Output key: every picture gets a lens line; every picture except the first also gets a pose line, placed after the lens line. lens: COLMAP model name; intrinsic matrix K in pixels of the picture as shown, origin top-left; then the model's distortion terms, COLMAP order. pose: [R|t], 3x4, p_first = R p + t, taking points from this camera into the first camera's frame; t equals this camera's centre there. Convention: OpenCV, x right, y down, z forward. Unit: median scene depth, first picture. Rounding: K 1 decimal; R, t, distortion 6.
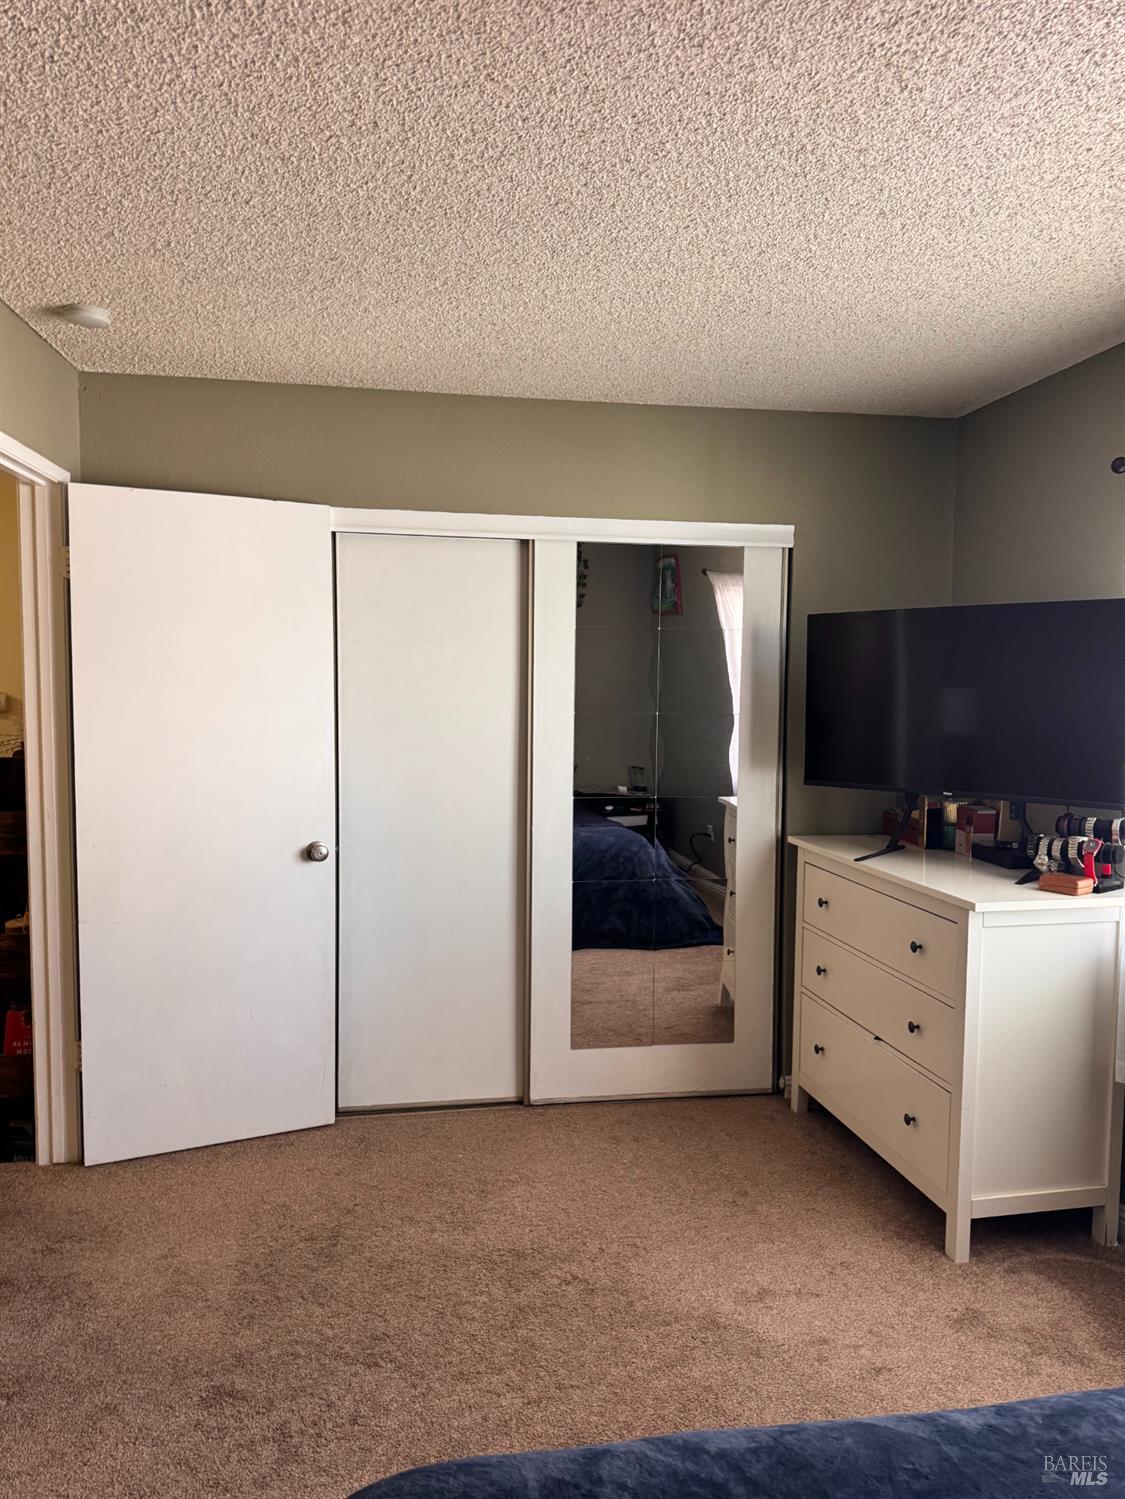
lens RADIAL K [[1058.1, 0, 562.5], [0, 1058.1, 749.5], [0, 0, 1]] dist [0.065491, -0.086486]
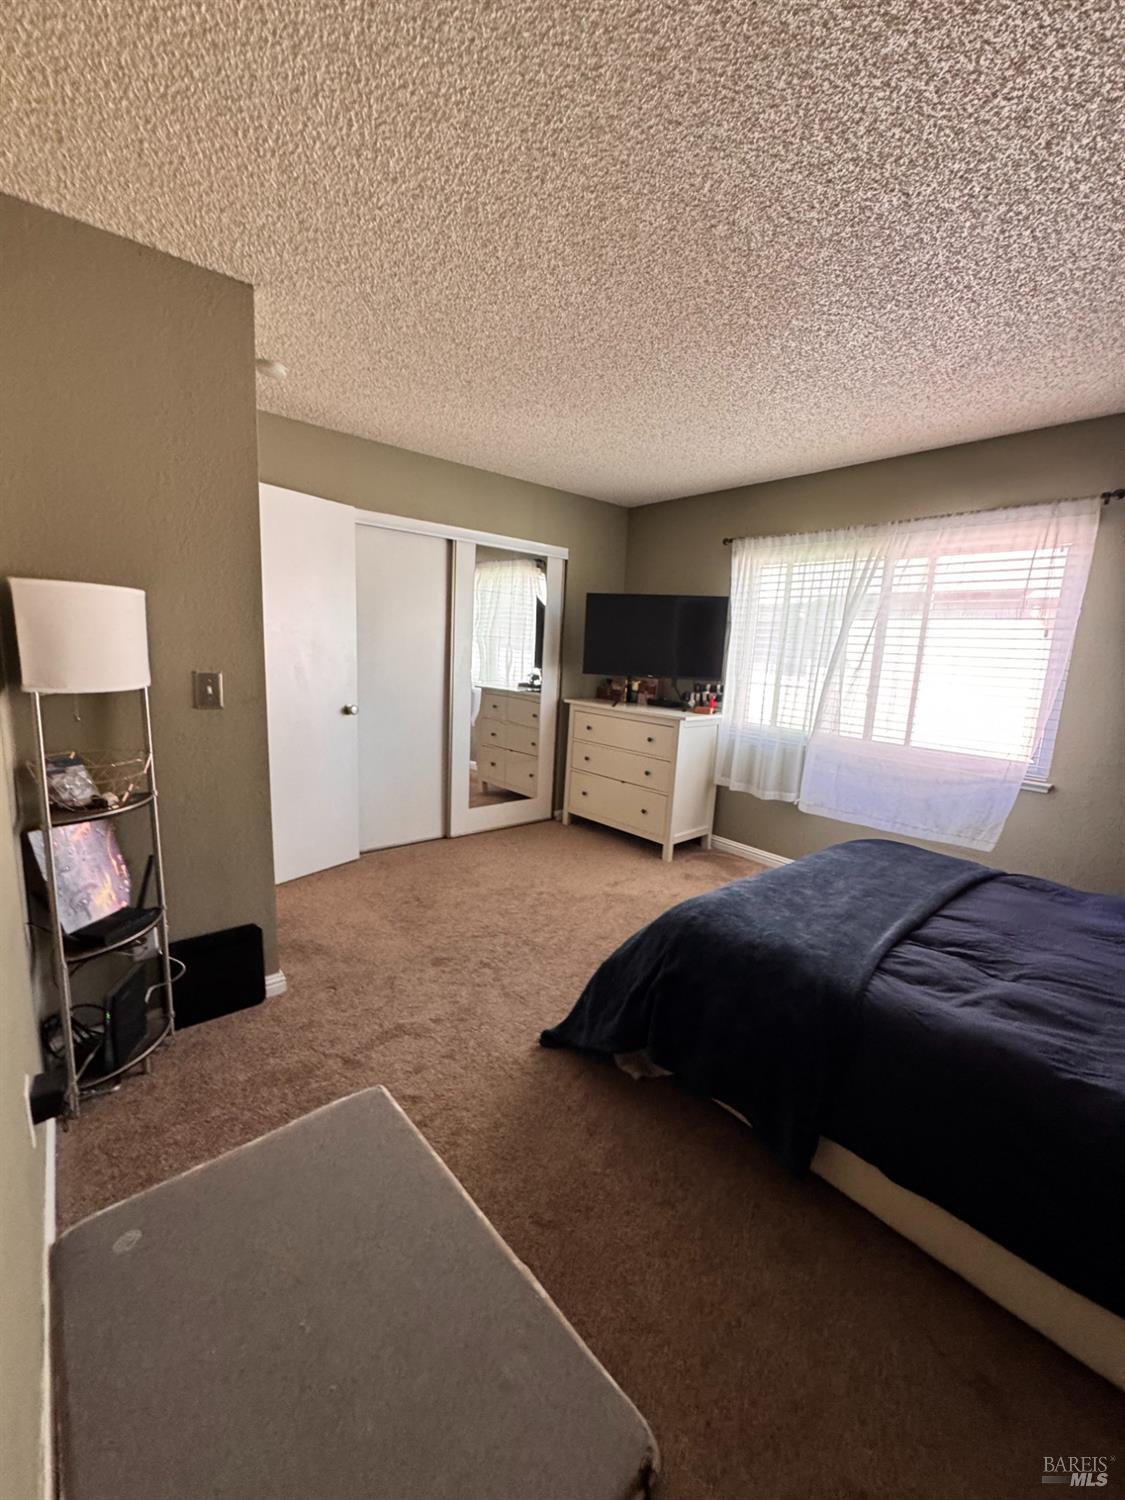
lens RADIAL K [[605.8, 0, 562.5], [0, 605.8, 750.0], [0, 0, 1]] dist [0.000832, 0.000006]
pose [[0.858706, -0.056606, 0.509333, -0.491426], [-0.007210, 0.992448, 0.122453, 0.040907], [-0.512418, -0.108823, 0.851813, -0.049268]]
